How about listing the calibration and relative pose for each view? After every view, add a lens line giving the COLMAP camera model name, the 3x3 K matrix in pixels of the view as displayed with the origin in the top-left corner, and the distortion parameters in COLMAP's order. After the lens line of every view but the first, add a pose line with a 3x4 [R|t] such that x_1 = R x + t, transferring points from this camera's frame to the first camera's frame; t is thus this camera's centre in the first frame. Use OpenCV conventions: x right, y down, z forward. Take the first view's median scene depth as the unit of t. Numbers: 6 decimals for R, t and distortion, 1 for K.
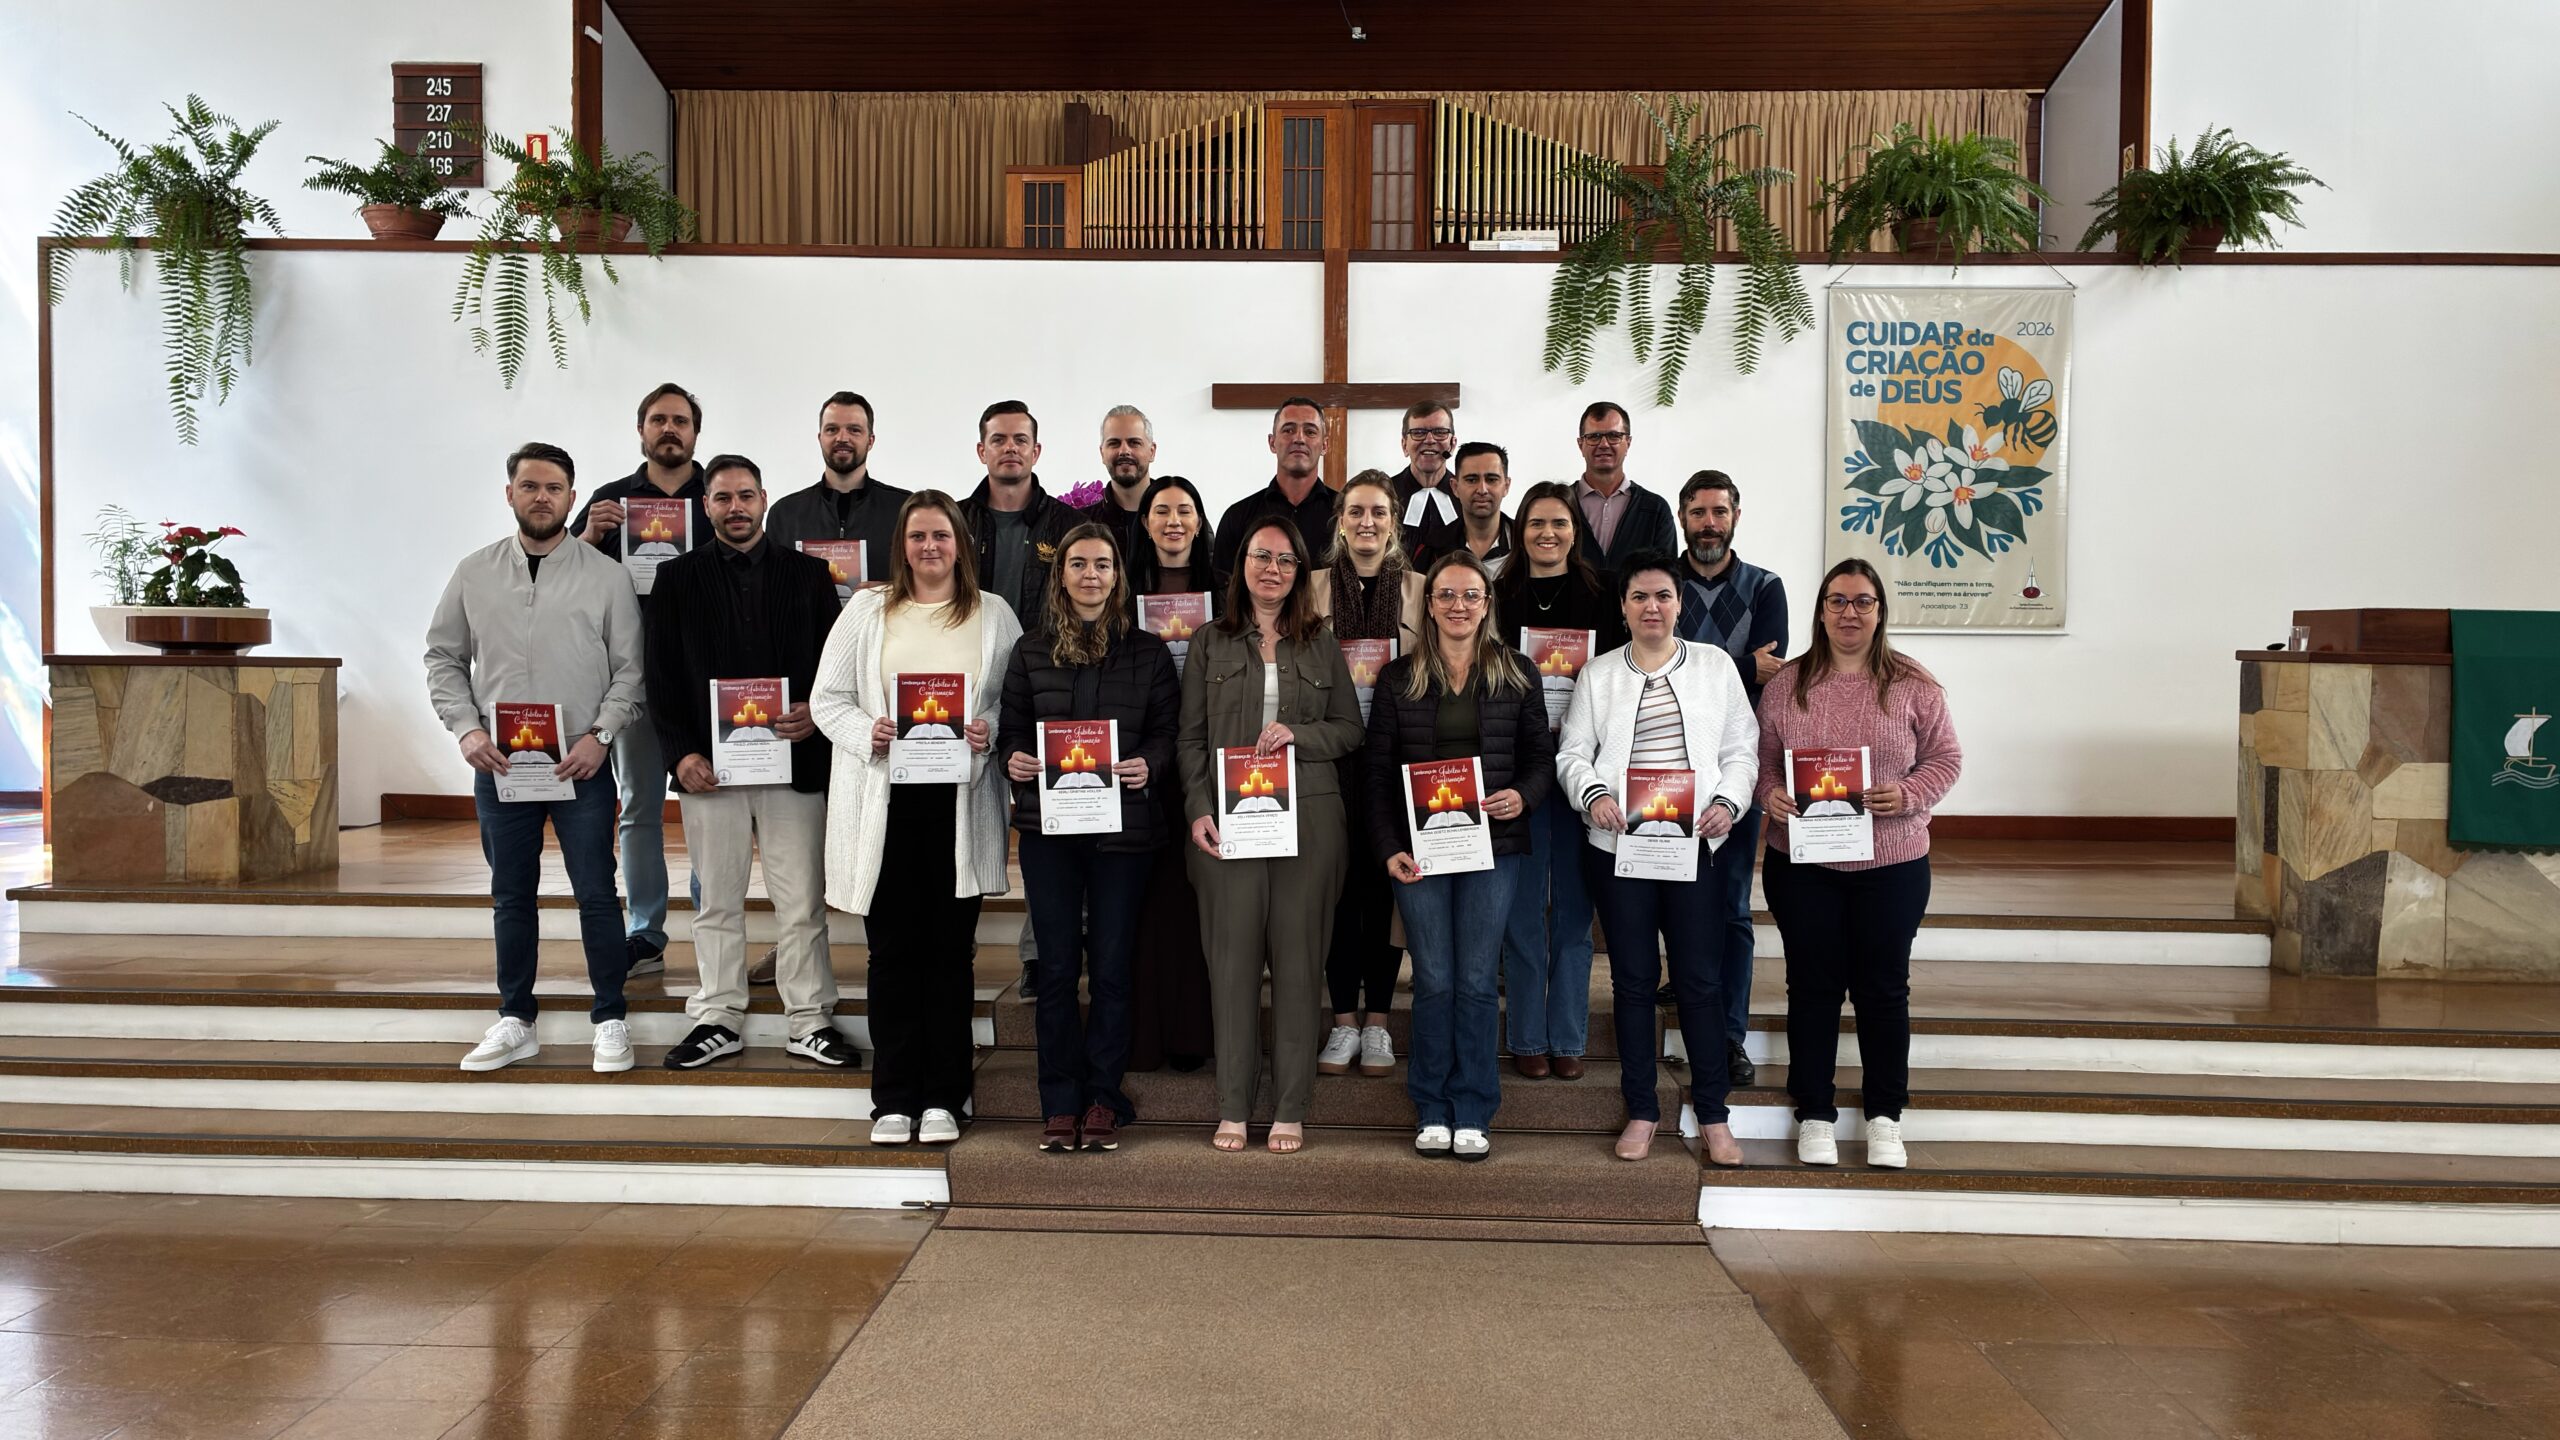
lens RADIAL K [[2042.0, 0, 1261.4], [0, 2042.0, 702.0], [0, 0, 1]] dist [0.009127, -0.003348]
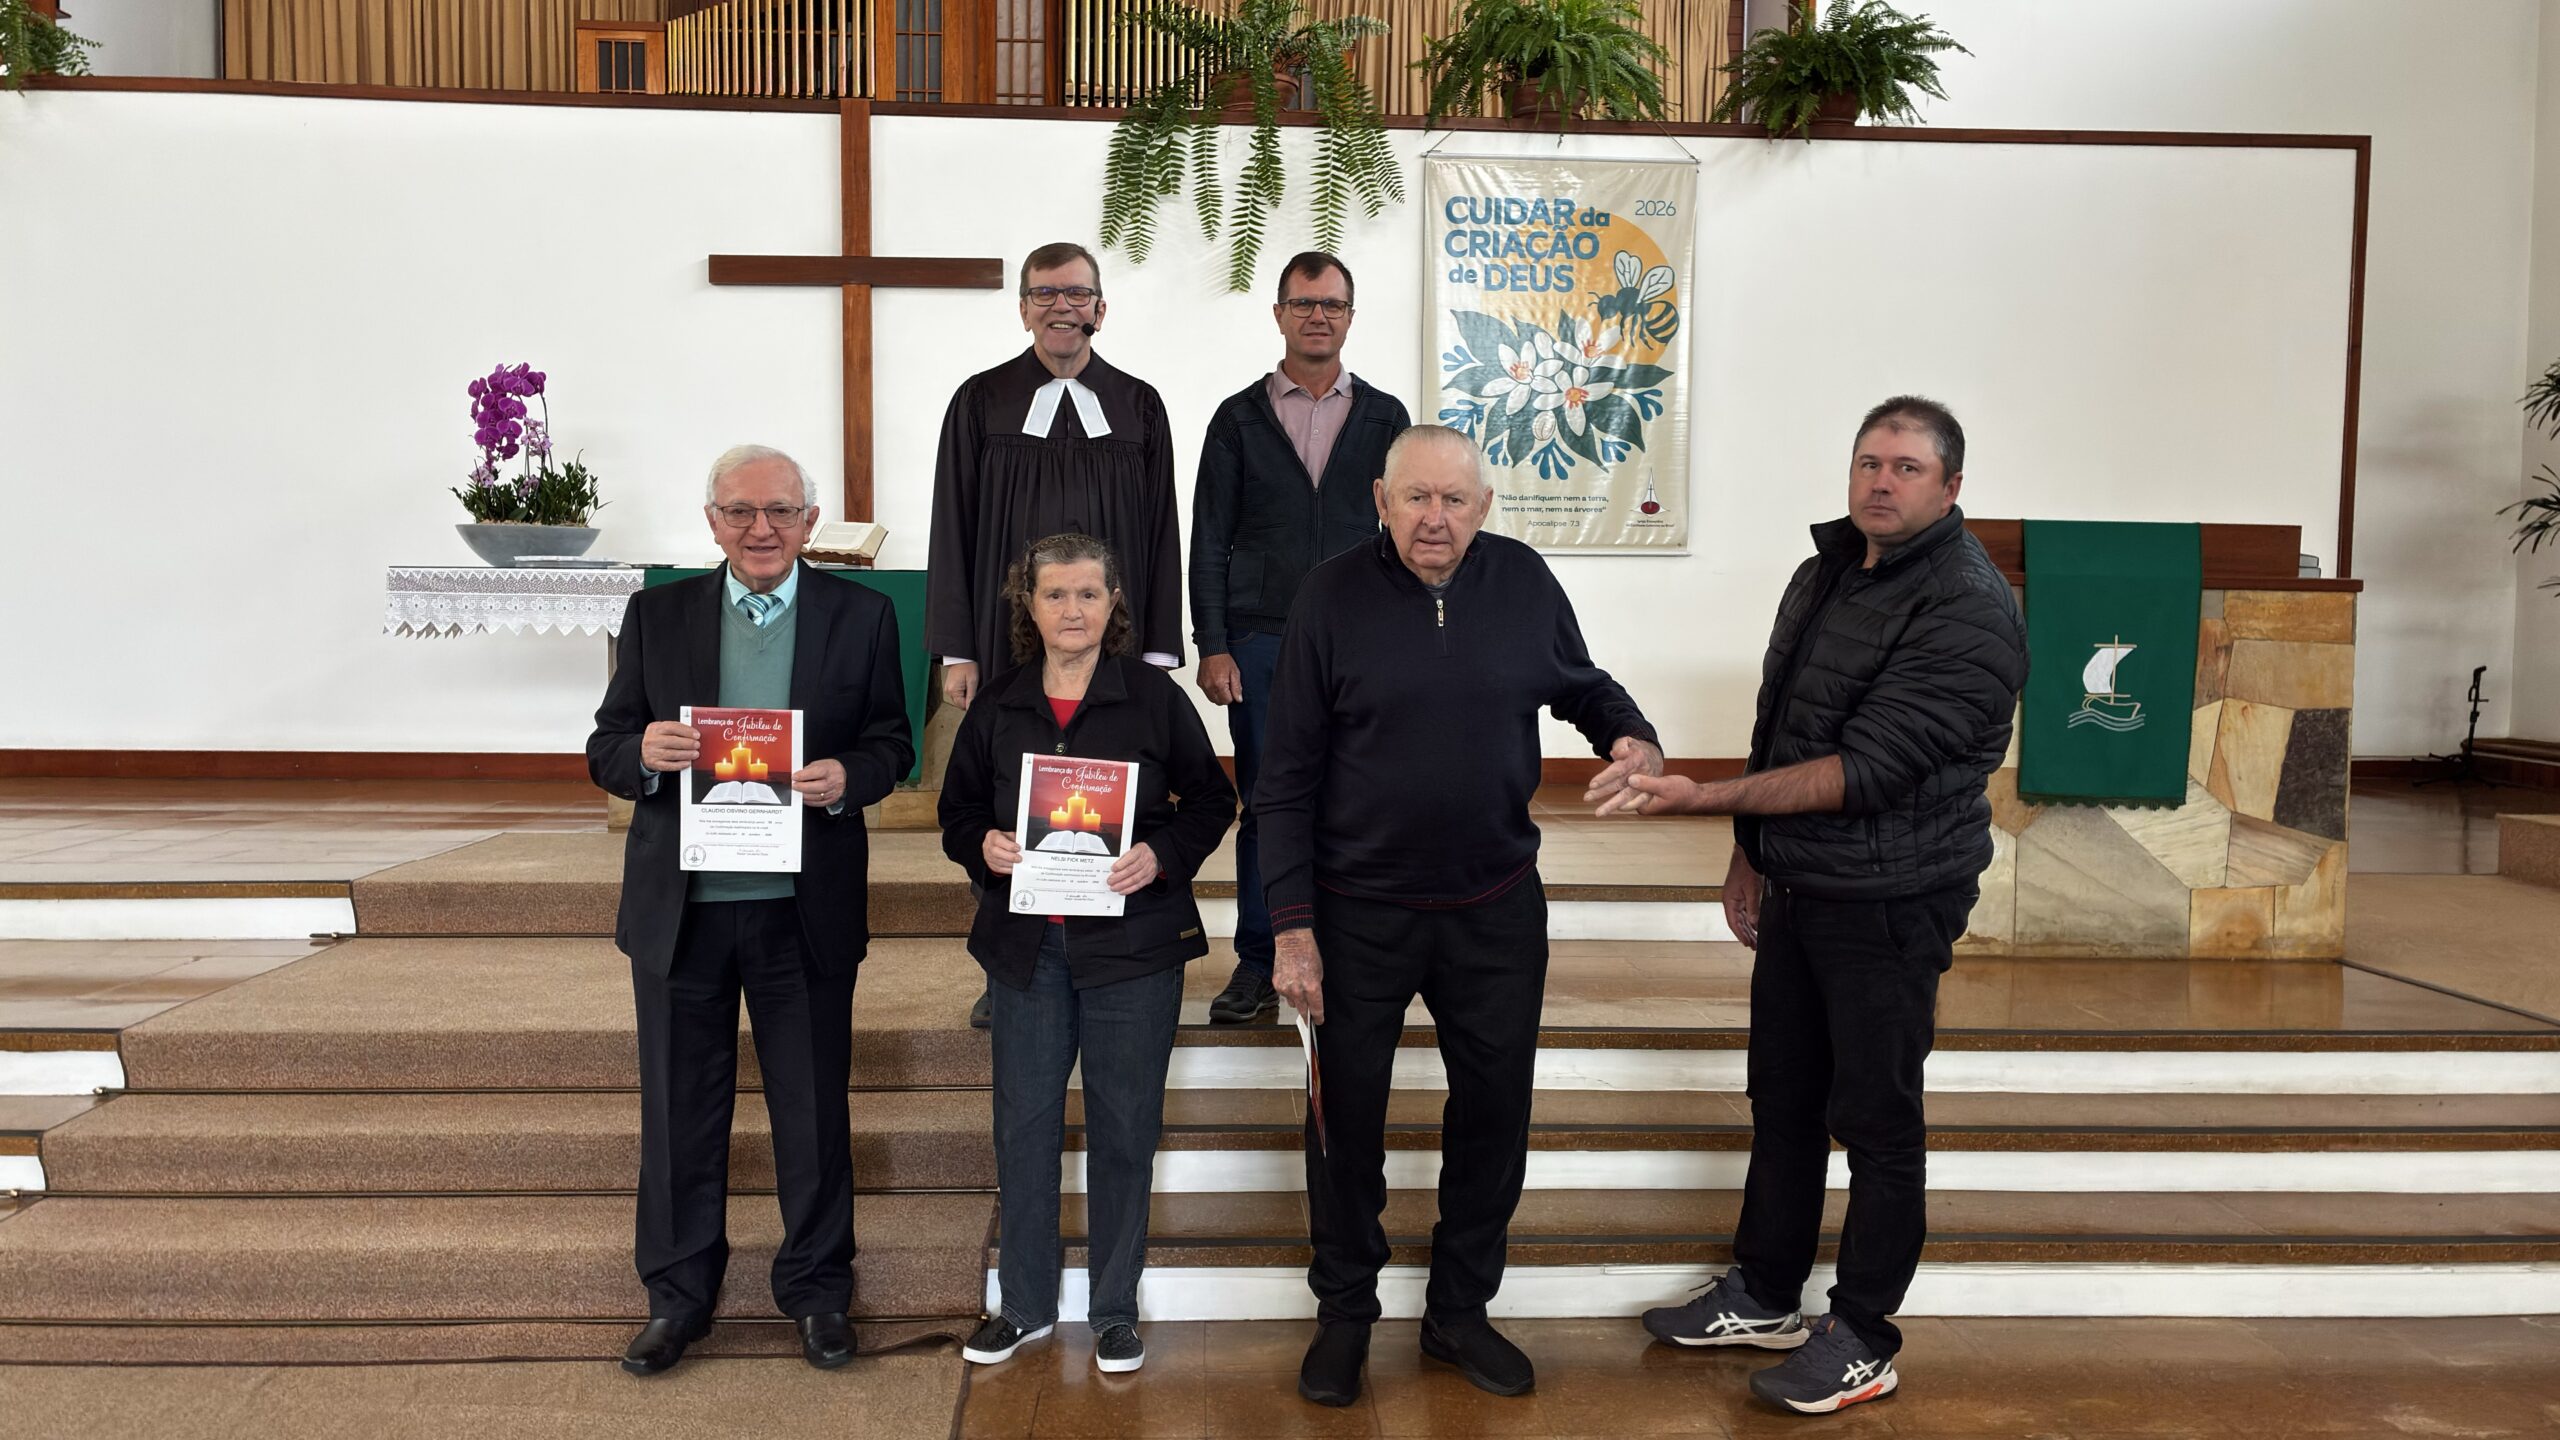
lens RADIAL K [[2025.4, 0, 1294.3], [0, 2025.4, 712.9], [0, 0, 1]] dist [0.007356, -0.024872]
pose [[0.995467, -0.005532, 0.094948, 0.138488], [0.001824, 0.999234, 0.039099, 0.000912], [-0.095091, -0.038749, 0.994714, 0.134206]]
